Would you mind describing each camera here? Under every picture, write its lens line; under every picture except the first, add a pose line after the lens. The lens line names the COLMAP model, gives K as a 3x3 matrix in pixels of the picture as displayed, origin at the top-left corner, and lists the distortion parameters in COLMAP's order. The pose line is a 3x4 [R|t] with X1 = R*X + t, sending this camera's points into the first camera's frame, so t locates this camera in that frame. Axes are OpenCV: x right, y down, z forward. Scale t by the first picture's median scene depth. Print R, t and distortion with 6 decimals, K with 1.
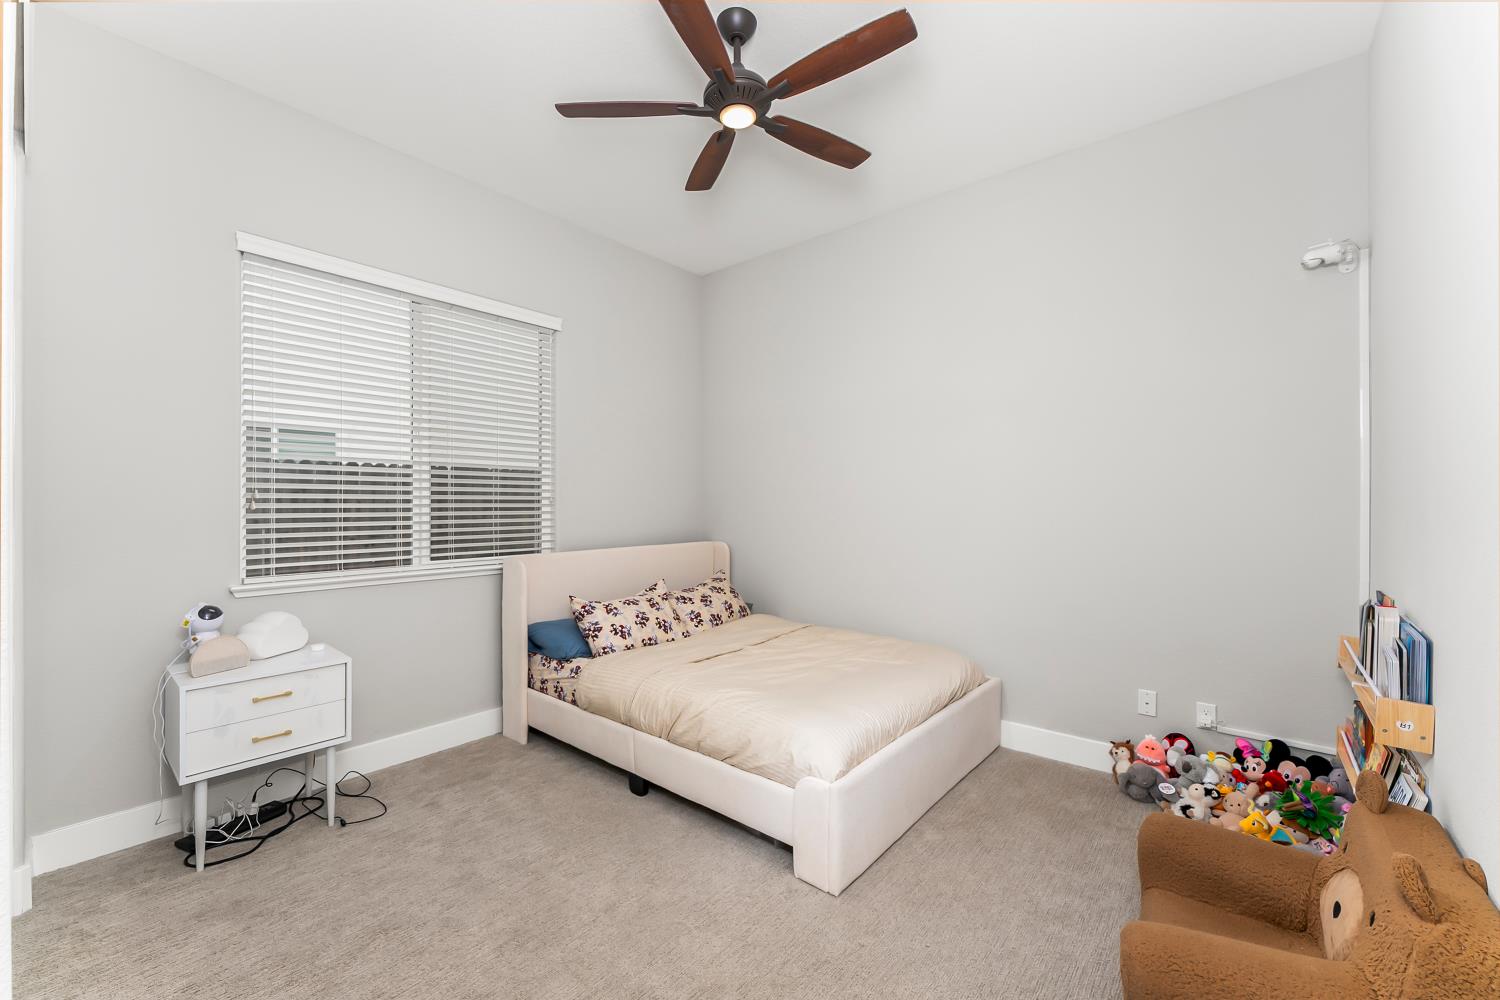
lens RADIAL K [[595.7, 0, 745.7], [0, 595.7, 501.2], [0, 0, 1]] dist [-0.001281, -0.000185]
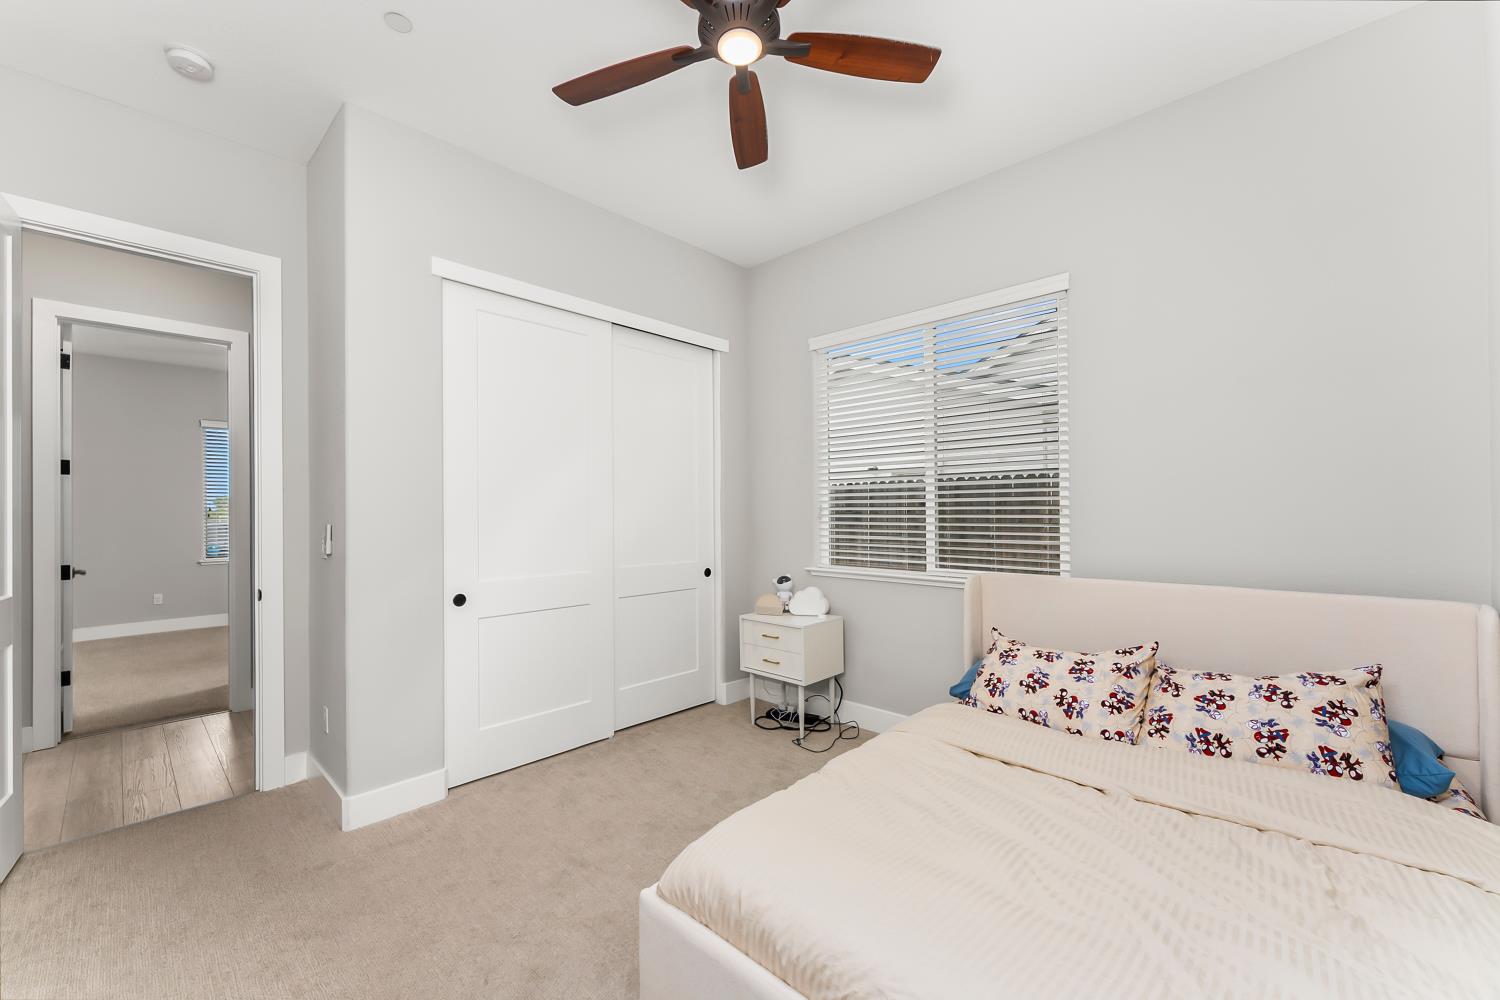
lens RADIAL K [[604.3, 0, 742.9], [0, 604.3, 496.3], [0, 0, 1]] dist [0.000058, -0.000139]
pose [[-0.087020, -0.029009, -0.995784, 0.567517], [0.007021, 0.999533, -0.029731, 0.001775], [0.996182, -0.009579, -0.086776, 0.735064]]
